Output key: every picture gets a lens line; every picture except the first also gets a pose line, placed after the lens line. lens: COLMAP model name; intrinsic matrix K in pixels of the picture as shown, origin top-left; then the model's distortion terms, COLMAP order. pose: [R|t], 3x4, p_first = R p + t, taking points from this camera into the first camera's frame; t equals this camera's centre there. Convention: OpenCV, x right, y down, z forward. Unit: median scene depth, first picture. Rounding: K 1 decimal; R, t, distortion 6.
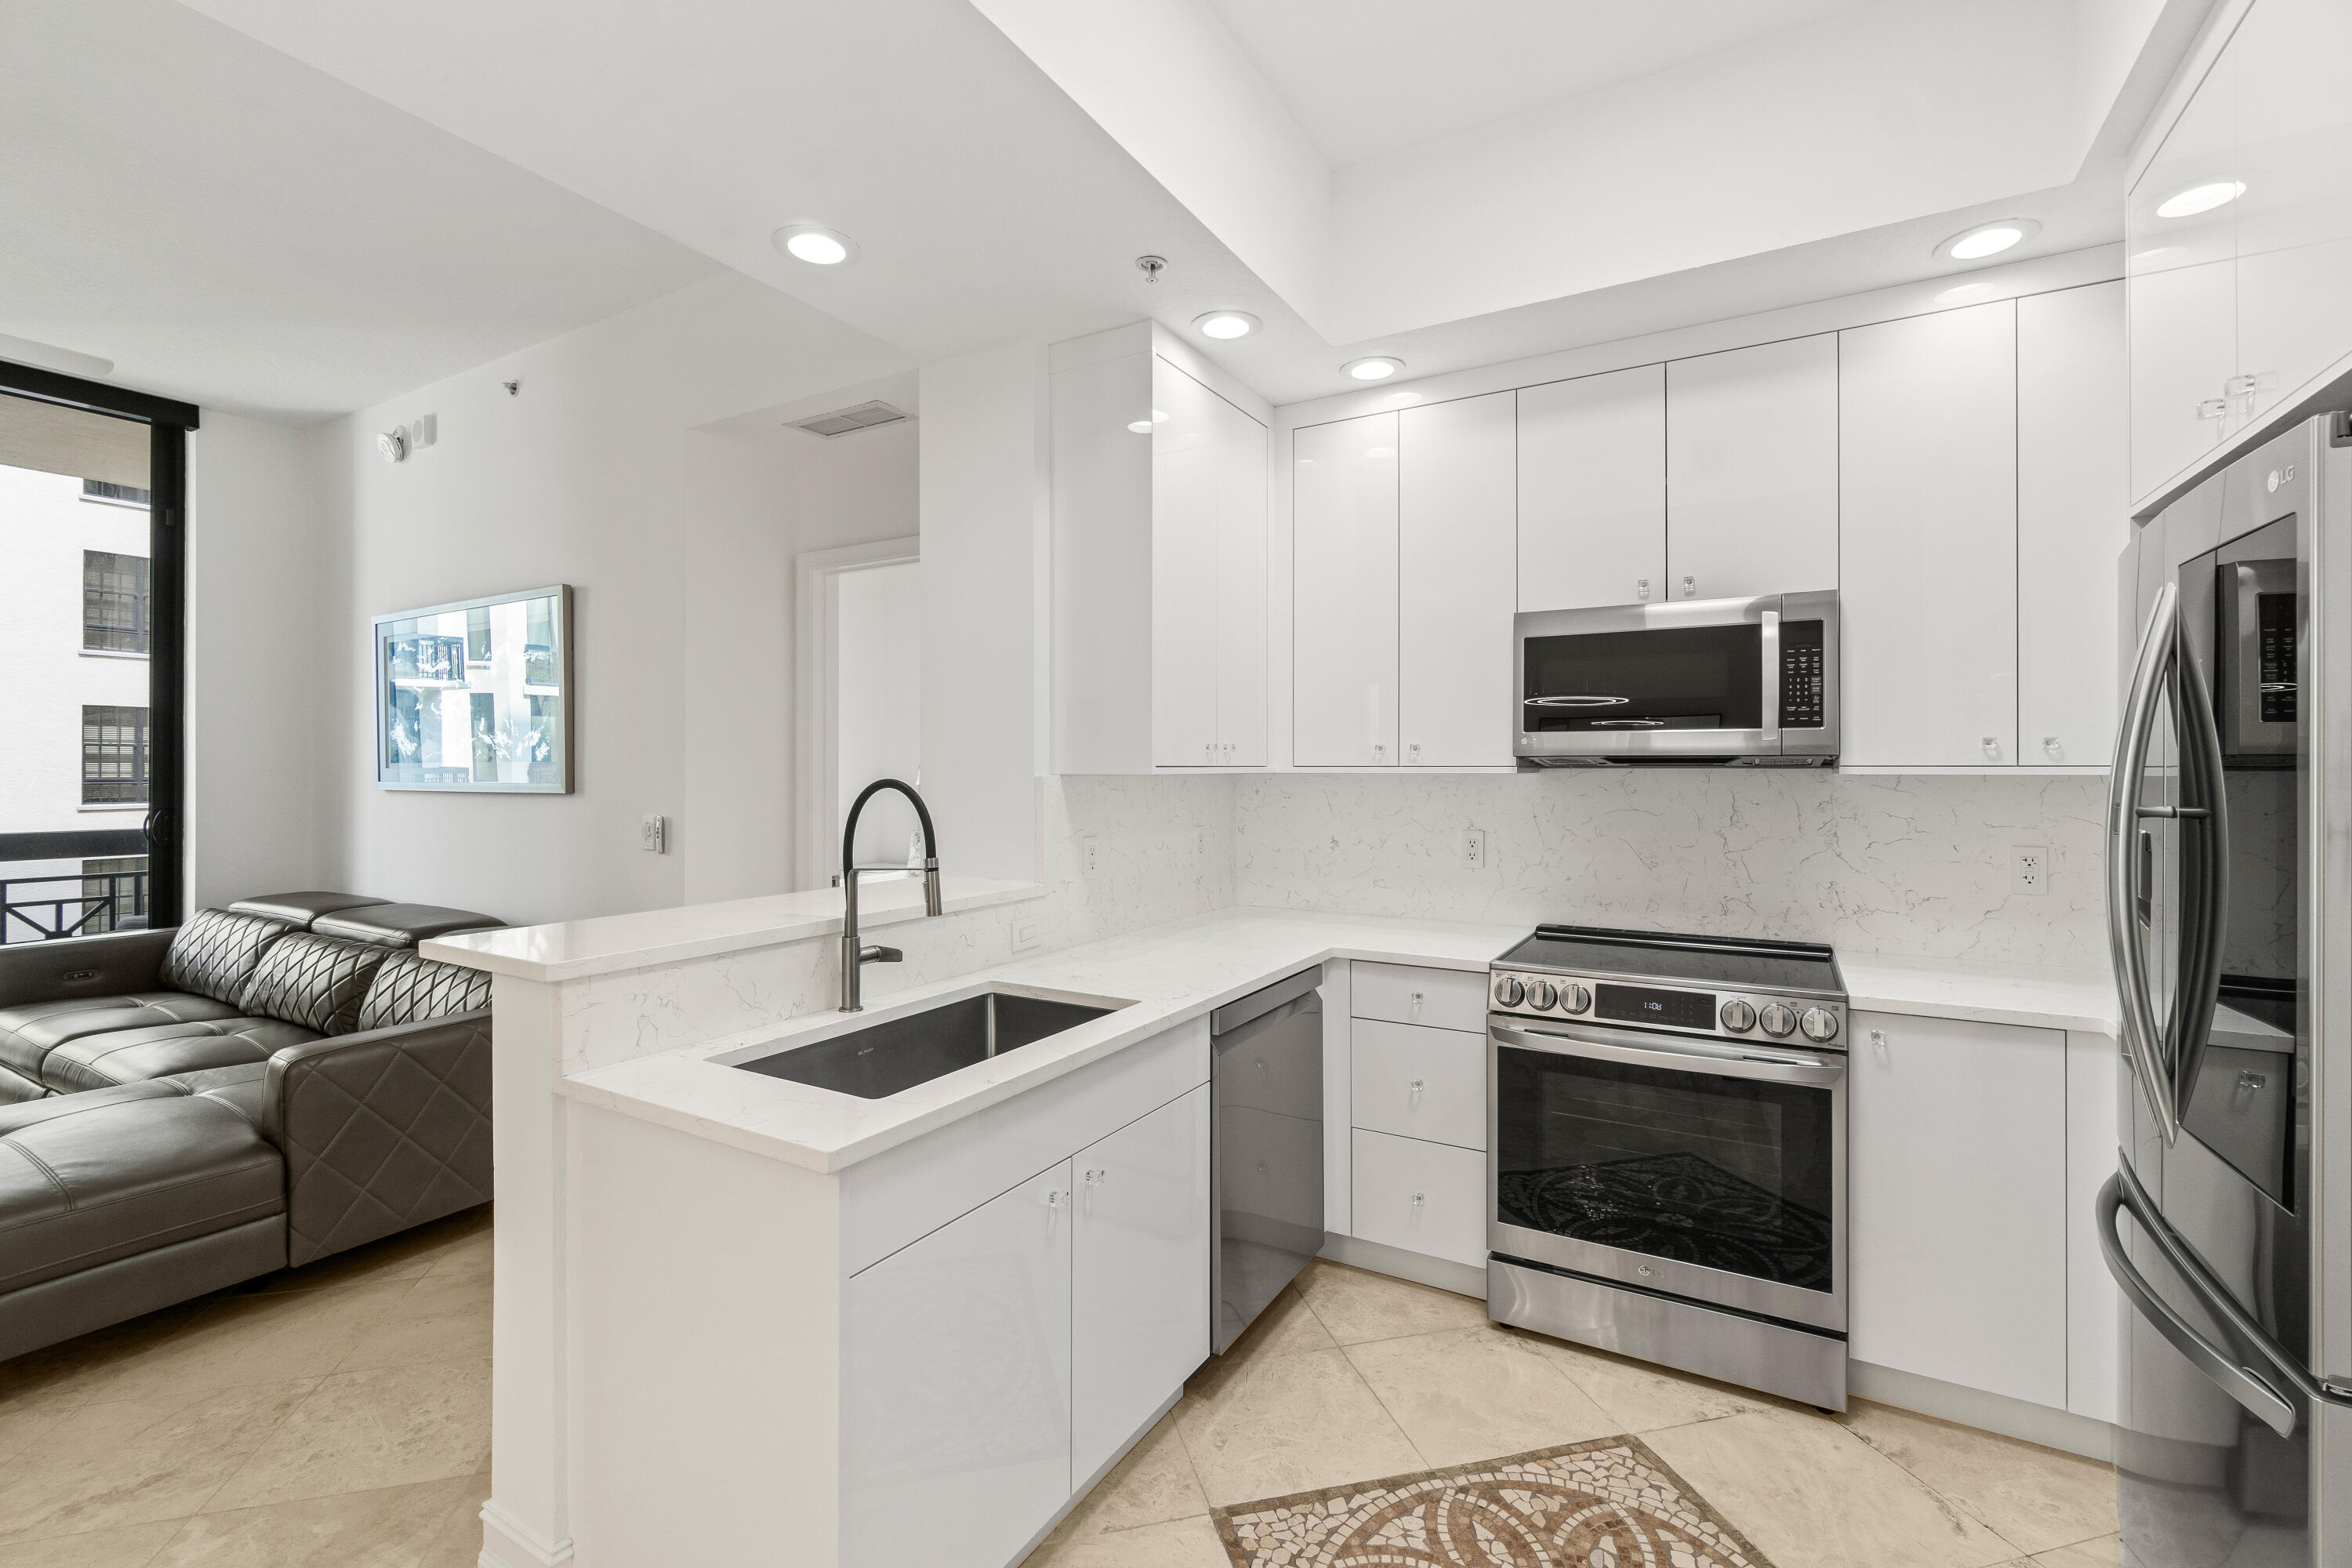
lens RADIAL K [[1013.1, 0, 1163.8], [0, 1013.1, 768.0], [0, 0, 1]] dist [-0.008399, 0.001936]
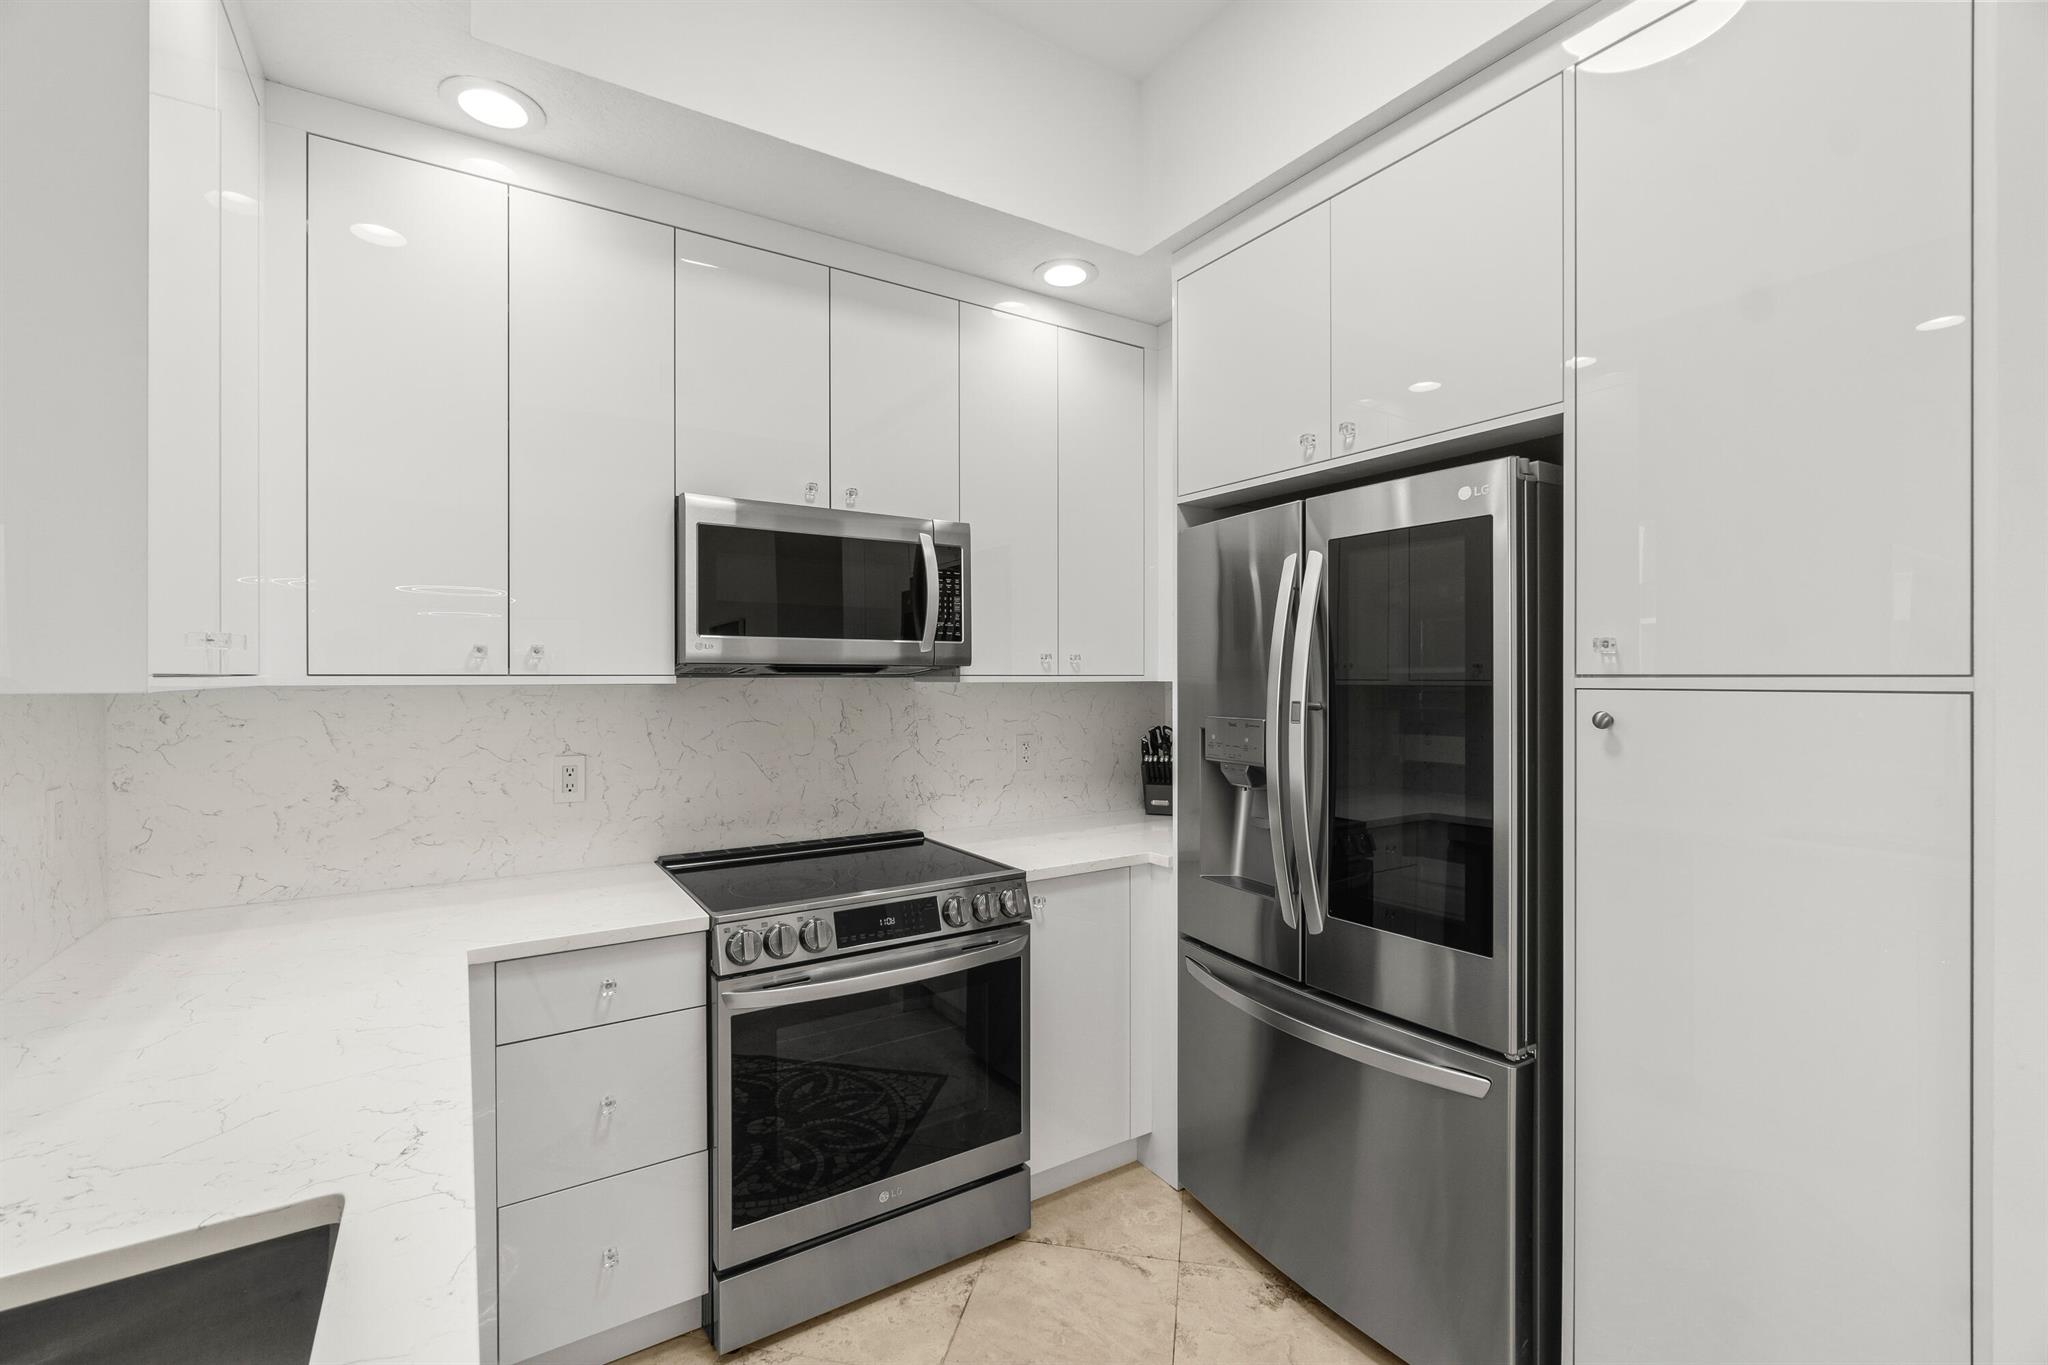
lens RADIAL K [[882.1, 0, 1028.3], [0, 882.1, 678.7], [0, 0, 1]] dist [-0.008399, 0.001936]
pose [[0.444856, -0.003055, 0.895597, -0.192037], [0.000842, 0.999995, 0.002992, -0.000889], [-0.895602, -0.000577, 0.444856, 0.445192]]
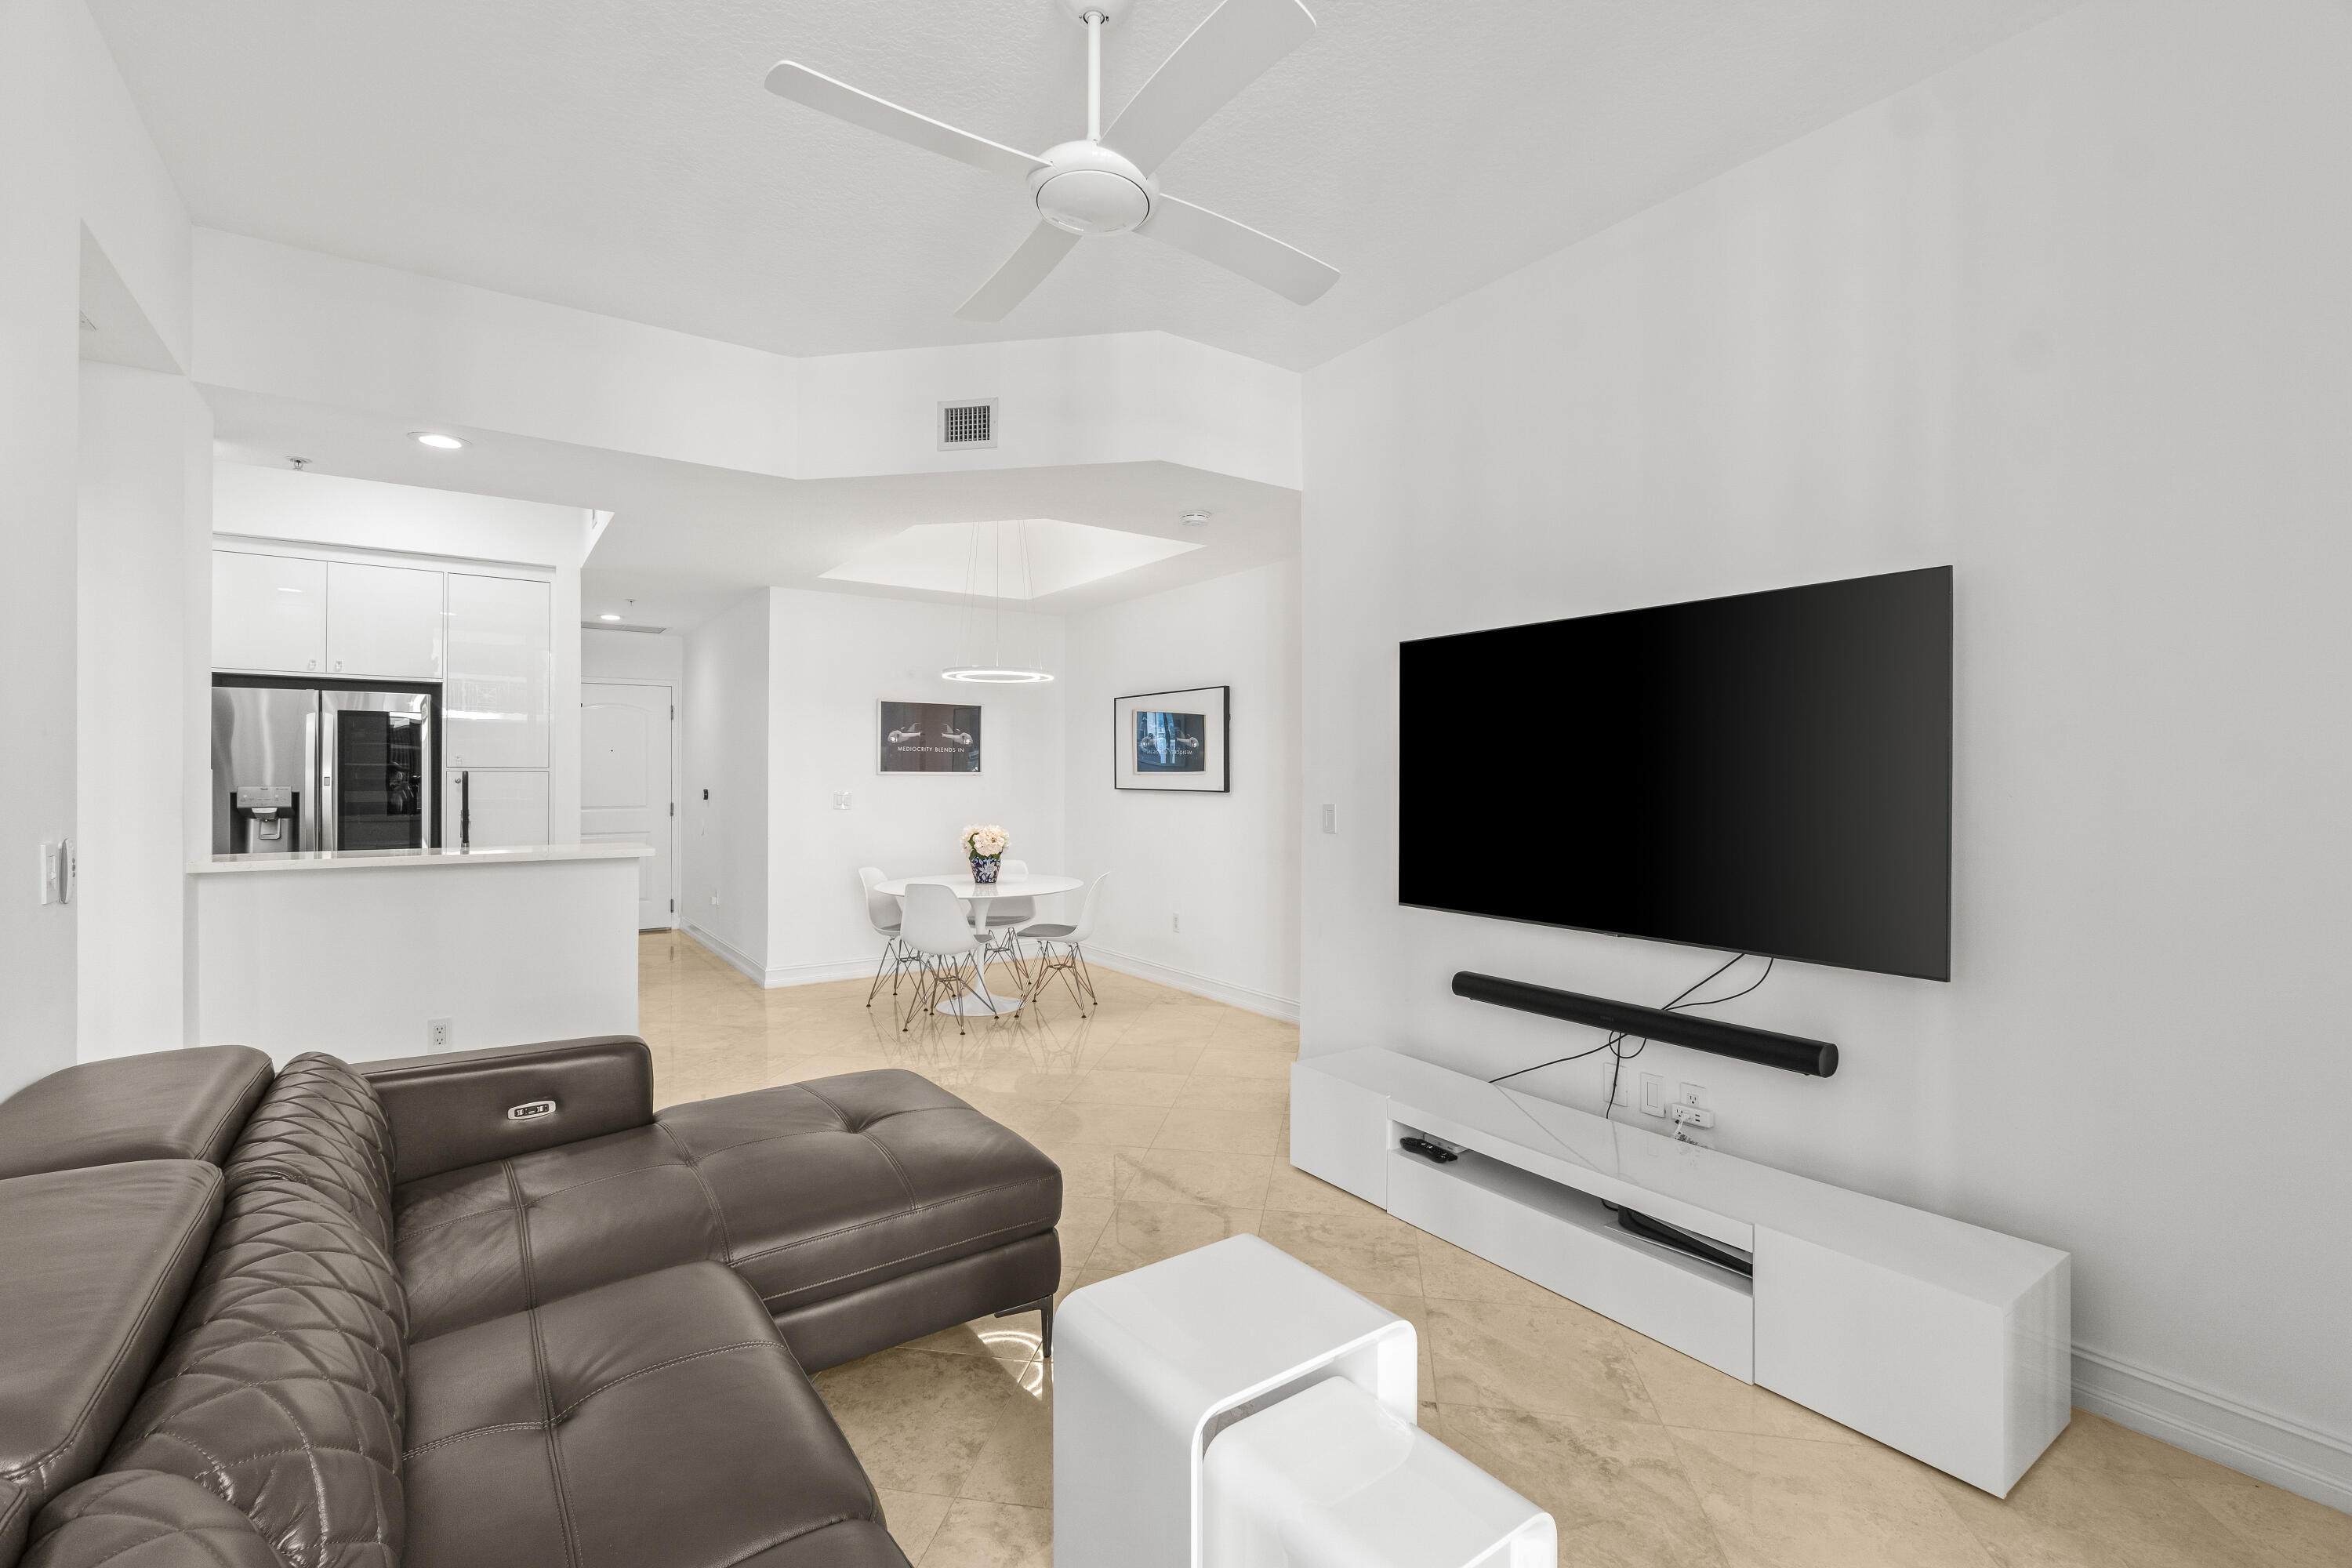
lens RADIAL K [[1013.1, 0, 1173.9], [0, 1013.1, 773.8], [0, 0, 1]] dist [-0.008399, 0.001936]
pose [[-0.912193, -0.002546, 0.409752, -1.854664], [-0.002440, 0.999997, 0.000781, 0.007708], [-0.409752, -0.000287, -0.912197, 1.761404]]
